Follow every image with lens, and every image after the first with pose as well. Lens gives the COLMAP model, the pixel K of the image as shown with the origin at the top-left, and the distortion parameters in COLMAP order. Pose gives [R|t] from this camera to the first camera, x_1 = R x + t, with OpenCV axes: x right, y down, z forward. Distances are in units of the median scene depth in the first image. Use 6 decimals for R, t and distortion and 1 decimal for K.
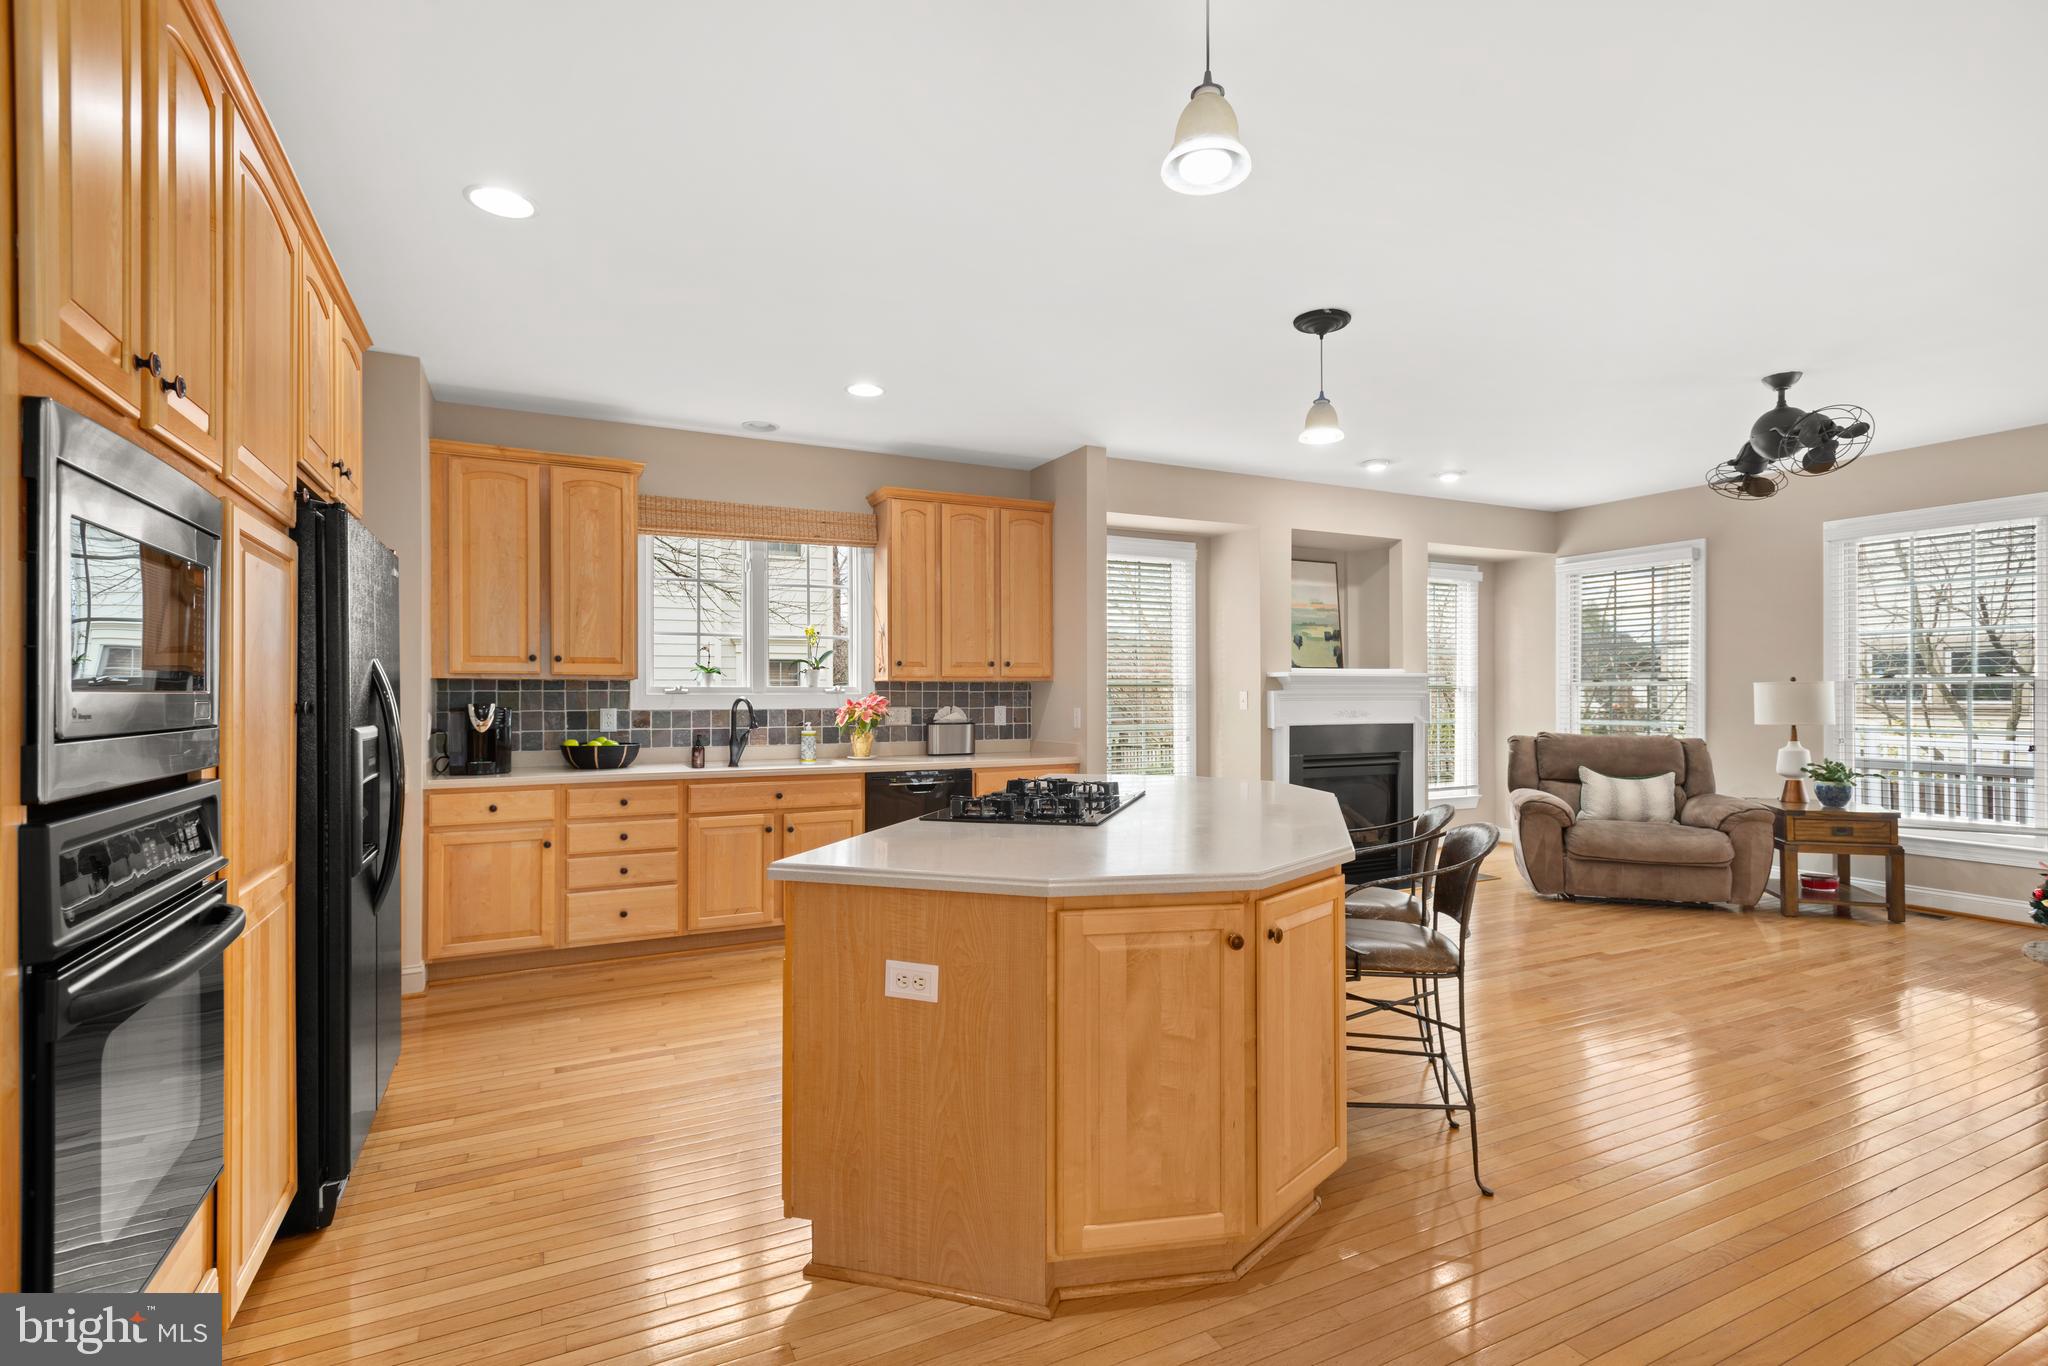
lens RADIAL K [[967.0, 0, 1021.7], [0, 967.0, 689.7], [0, 0, 1]] dist [0.022198, -0.007215]
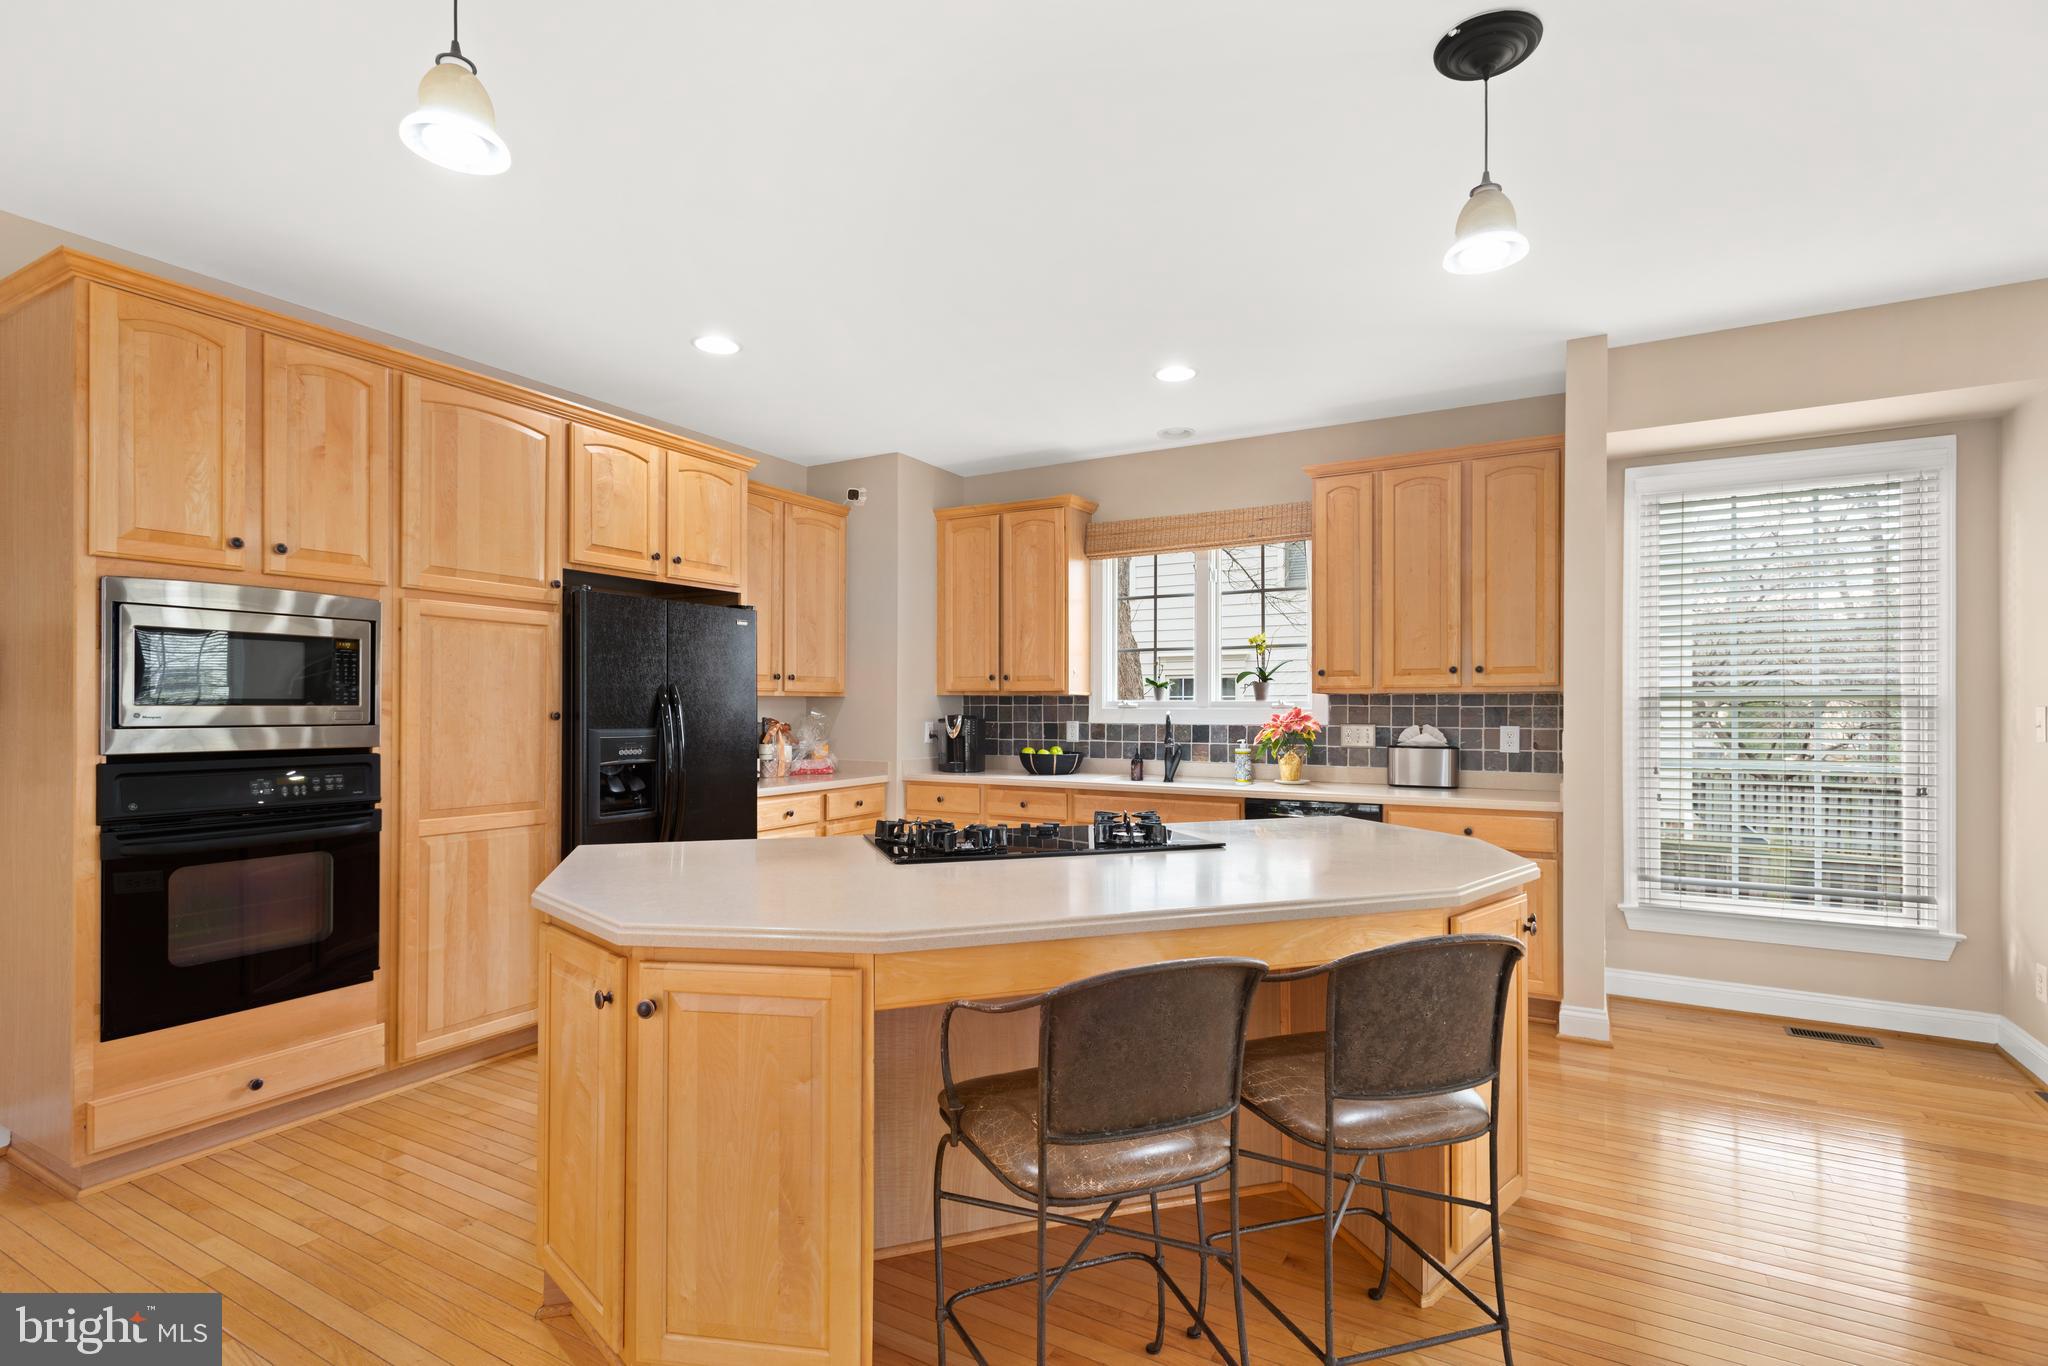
lens RADIAL K [[967.0, 0, 1025.3], [0, 967.0, 705.2], [0, 0, 1]] dist [0.022198, -0.007215]
pose [[0.559088, 0.000827, -0.829108, 0.408948], [0.000642, 0.999999, 0.001431, -0.000421], [0.829108, -0.001333, 0.559087, 0.300832]]
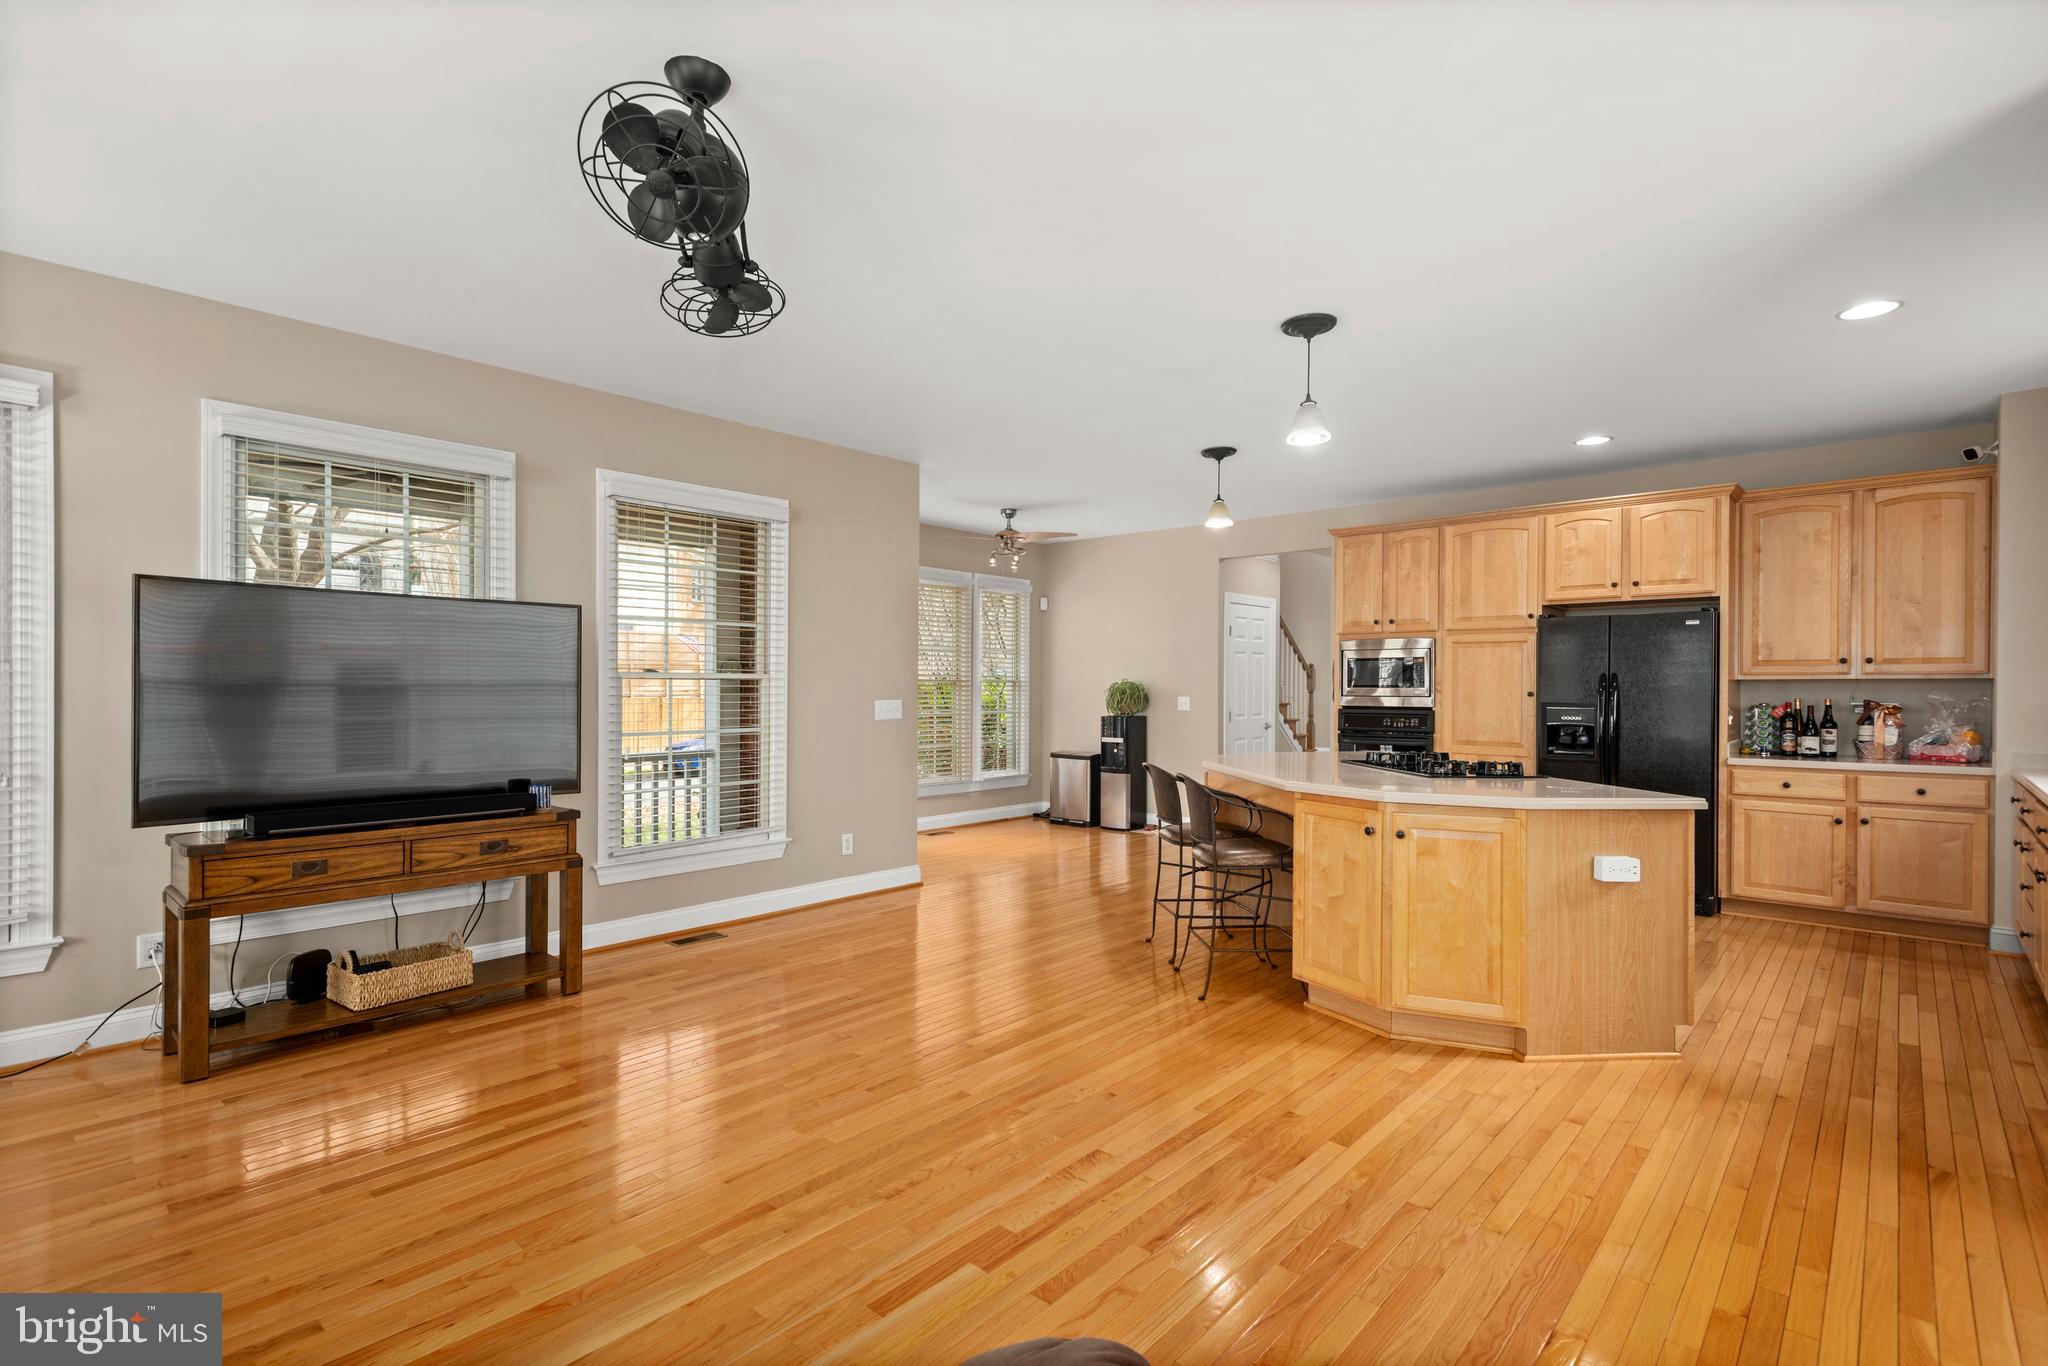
lens RADIAL K [[967.0, 0, 1021.1], [0, 967.0, 689.6], [0, 0, 1]] dist [0.022198, -0.007215]
pose [[-0.932049, 0.000090, -0.362332, 0.623154], [0.000030, 1.000000, 0.000170, 0.002039], [0.362332, 0.000147, -0.932049, 1.195081]]
